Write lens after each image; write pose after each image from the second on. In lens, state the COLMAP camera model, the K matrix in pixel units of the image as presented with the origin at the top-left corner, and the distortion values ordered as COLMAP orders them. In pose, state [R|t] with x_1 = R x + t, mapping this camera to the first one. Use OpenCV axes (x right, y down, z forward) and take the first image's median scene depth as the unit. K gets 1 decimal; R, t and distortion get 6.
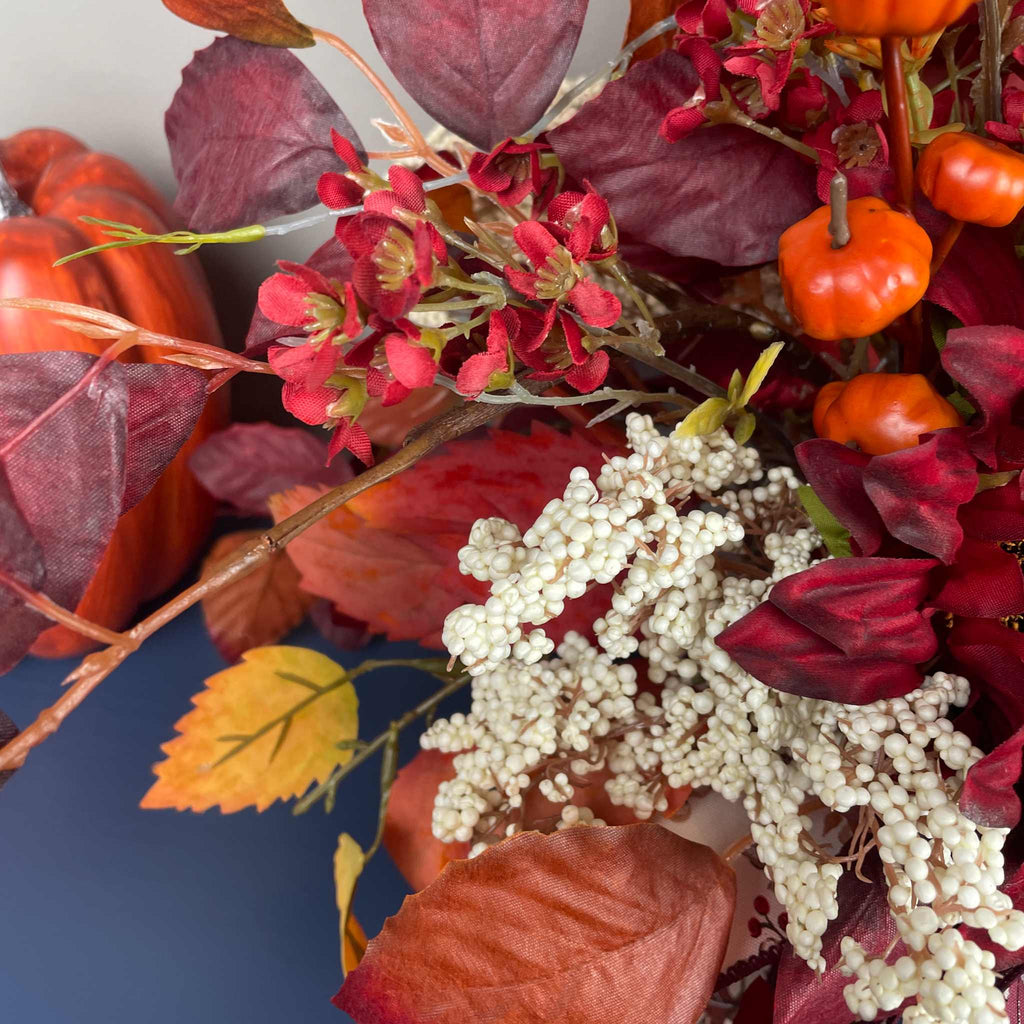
lens RADIAL K [[1053.7, 0, 504.5], [0, 1053.7, 422.6], [0, 0, 1]] dist [0.014988, 0.005297]
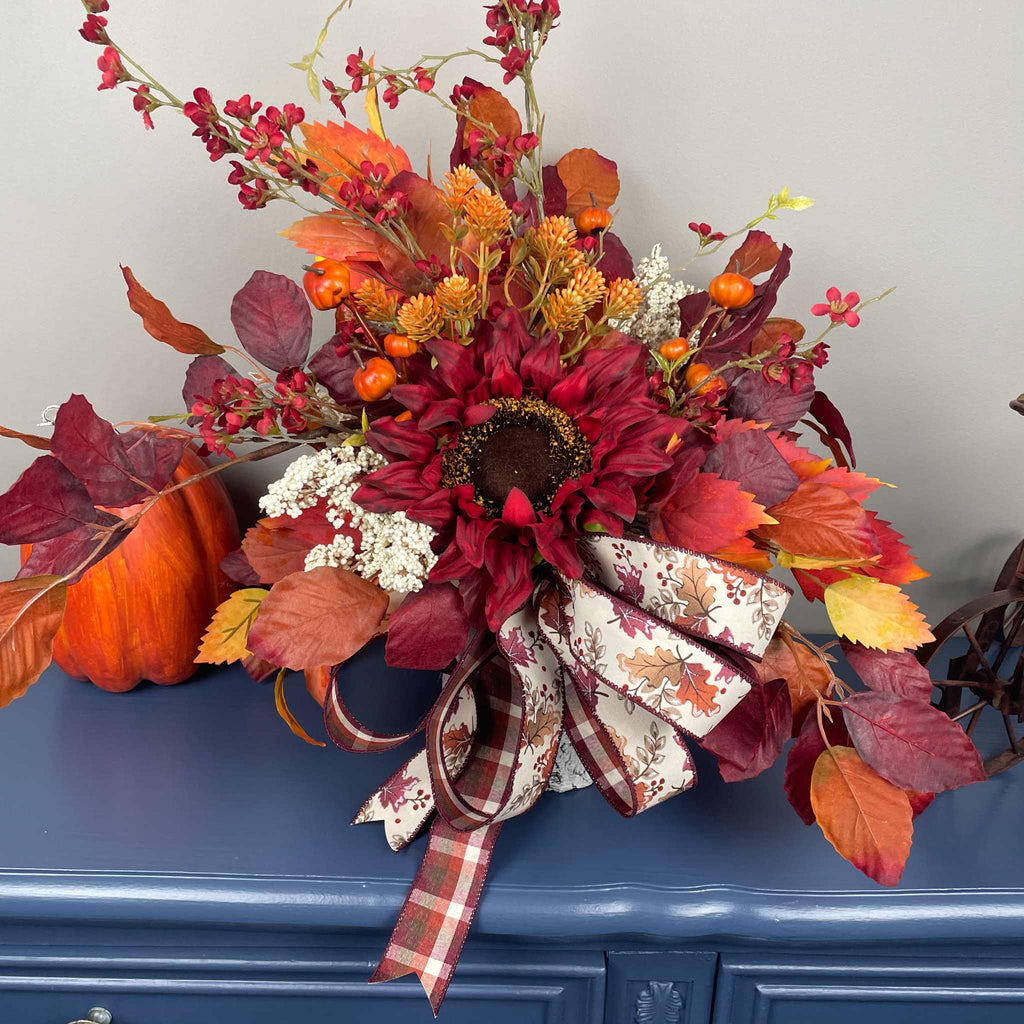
lens RADIAL K [[1020.0, 0, 513.6], [0, 1020.0, 518.7], [0, 0, 1]] dist [0.143178, -0.291372]
pose [[0.982850, -0.167504, -0.077128, 0.658302], [0.145188, 0.960751, -0.236385, 0.768775], [0.113696, 0.221133, 0.968594, -1.364858]]
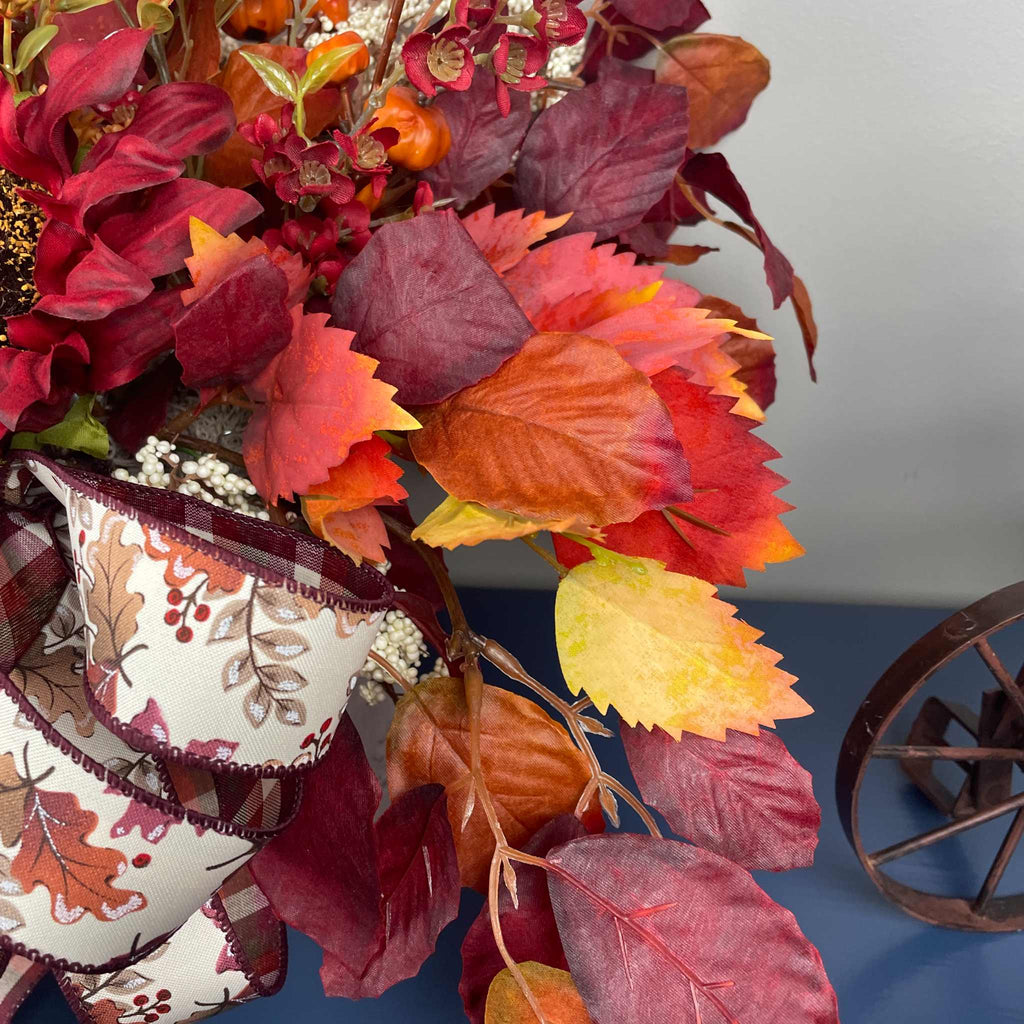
lens RADIAL K [[1039.9, 0, 504.5], [0, 1039.9, 510.1], [0, 0, 1]] dist [0.073083, -0.111022]
pose [[0.942842, -0.146872, -0.299128, 1.388476], [0.099002, 0.980561, -0.169405, 0.578147], [0.318195, 0.130108, 0.939055, -0.007864]]
